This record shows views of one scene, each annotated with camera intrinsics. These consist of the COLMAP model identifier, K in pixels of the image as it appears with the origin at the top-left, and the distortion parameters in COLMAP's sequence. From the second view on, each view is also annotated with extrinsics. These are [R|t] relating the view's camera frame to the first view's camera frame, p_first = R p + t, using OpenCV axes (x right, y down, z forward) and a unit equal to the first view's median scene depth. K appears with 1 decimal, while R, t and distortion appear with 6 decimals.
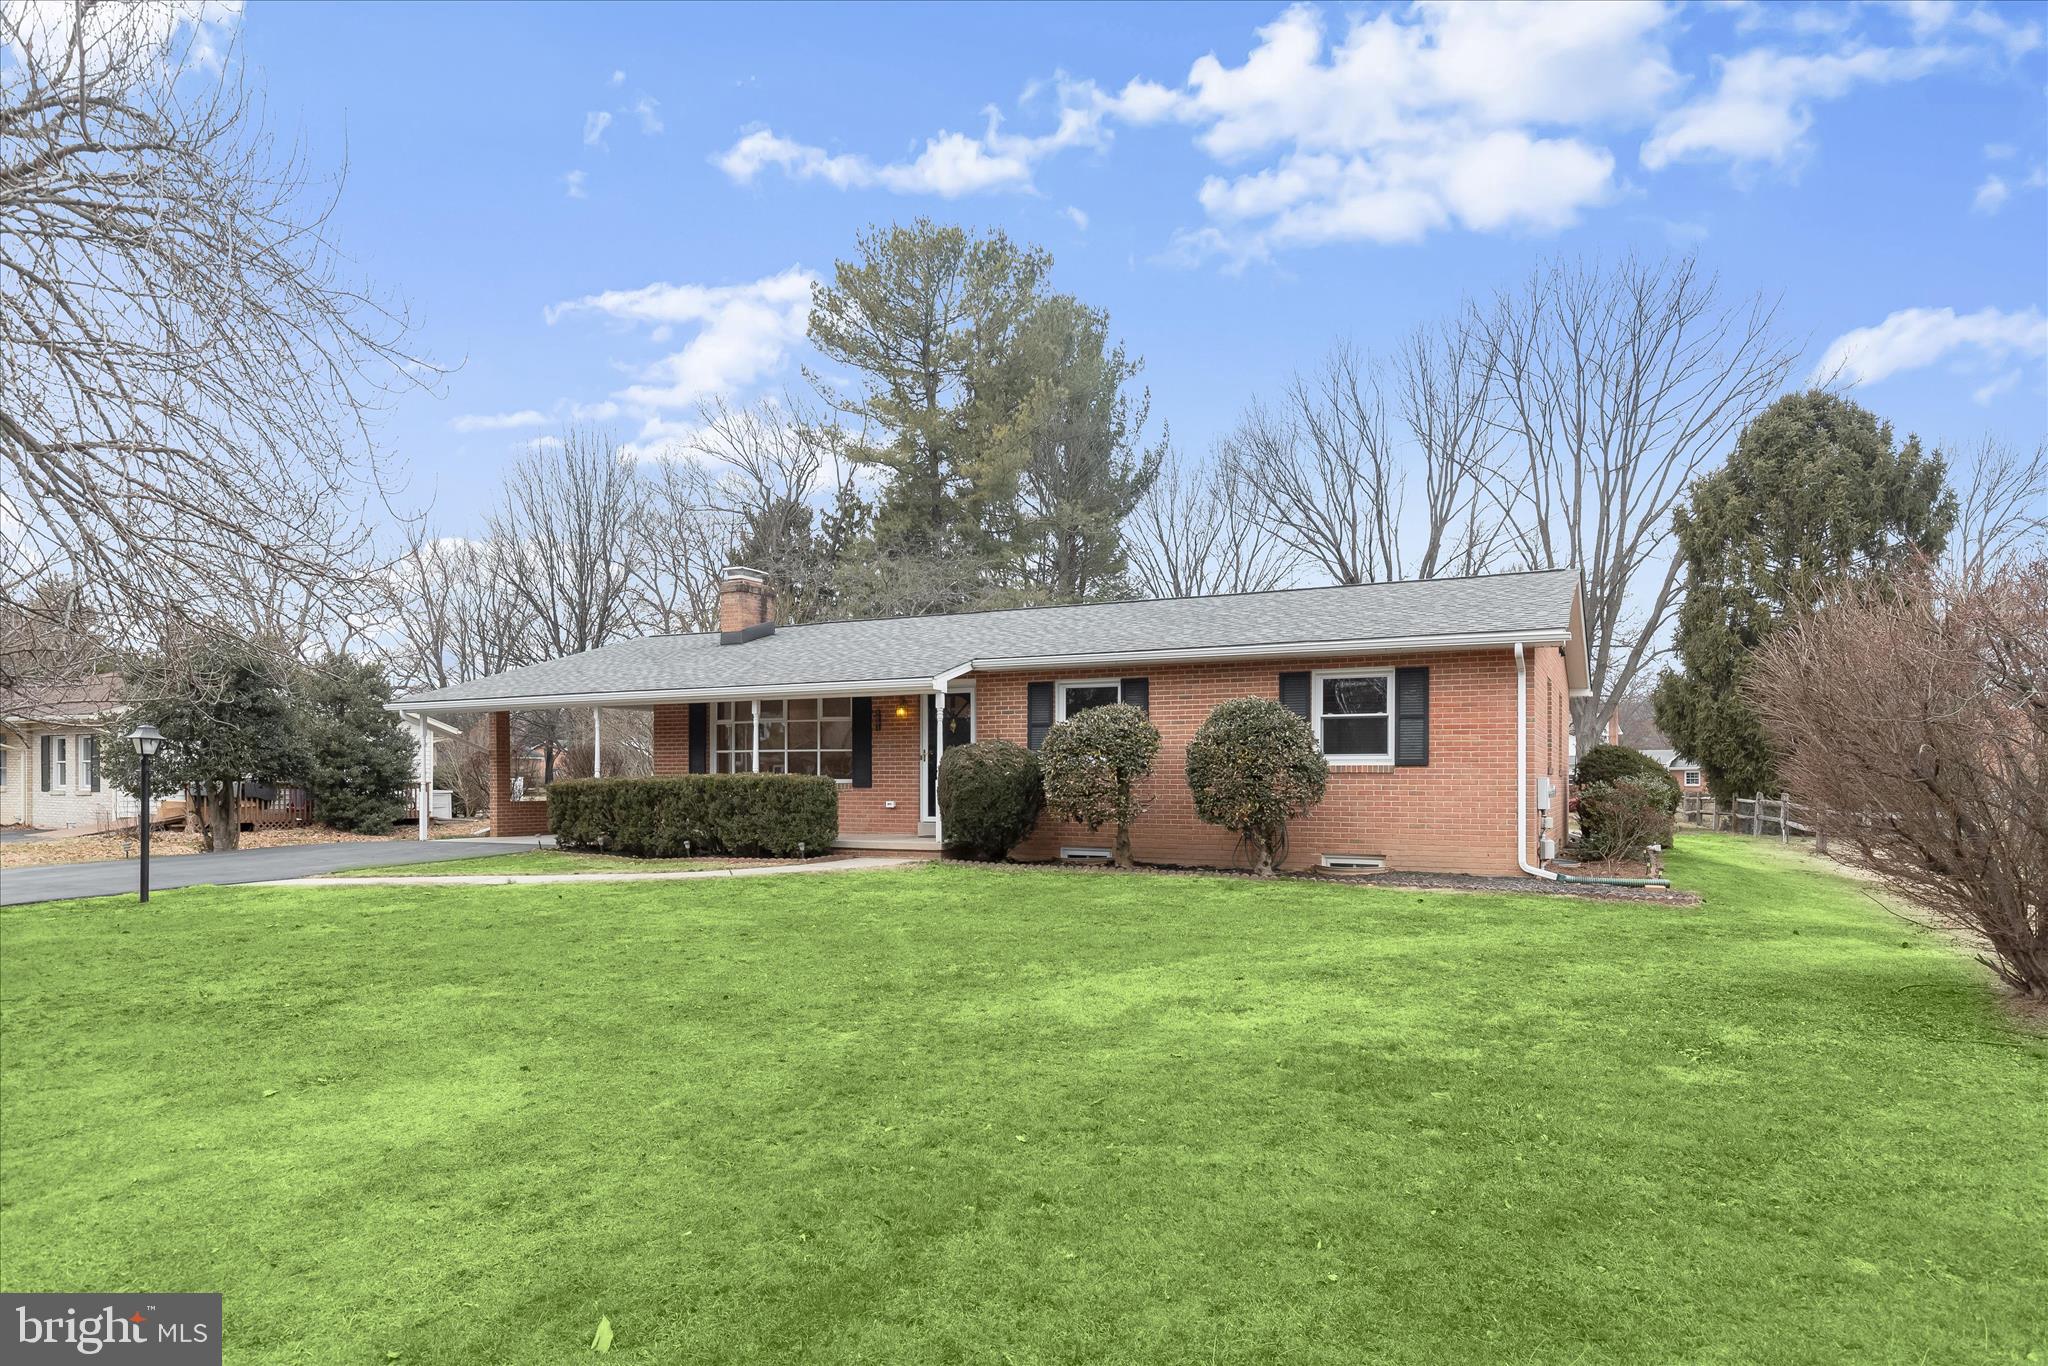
lens RADIAL K [[935.7, 0, 1030.1], [0, 935.7, 689.5], [0, 0, 1]] dist [-0.001652, -0.000029]
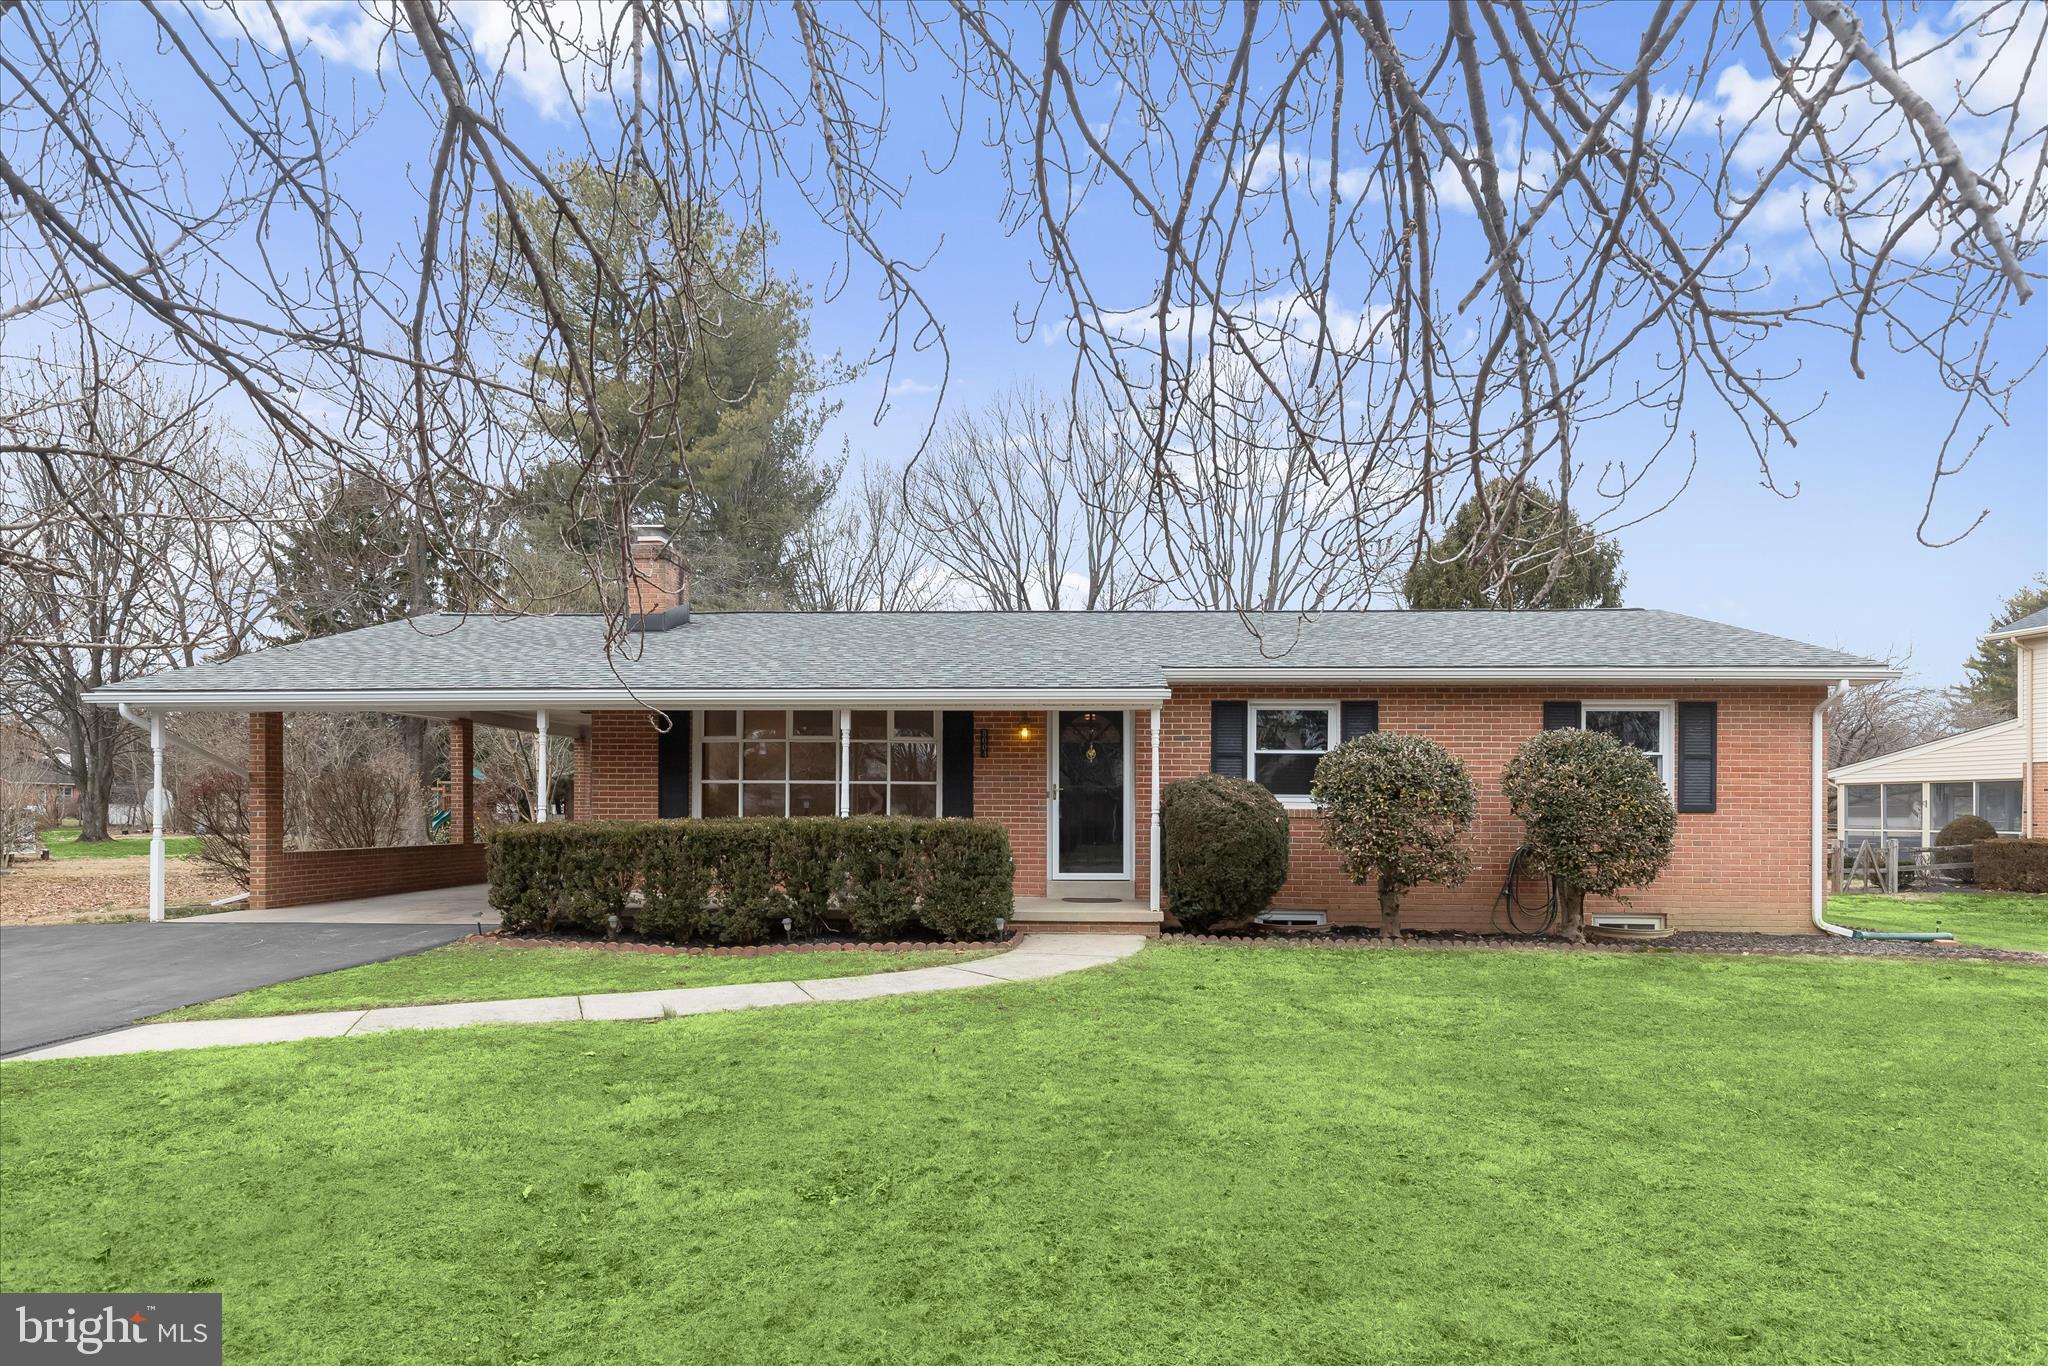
lens RADIAL K [[976.7, 0, 1023.8], [0, 976.7, 725.0], [0, 0, 1]] dist [0.000459, 0.000096]
pose [[0.943502, 0.034367, 0.329580, -0.409442], [-0.036444, 0.999336, 0.000122, 0.017967], [-0.329357, -0.012126, 0.944128, 0.275706]]
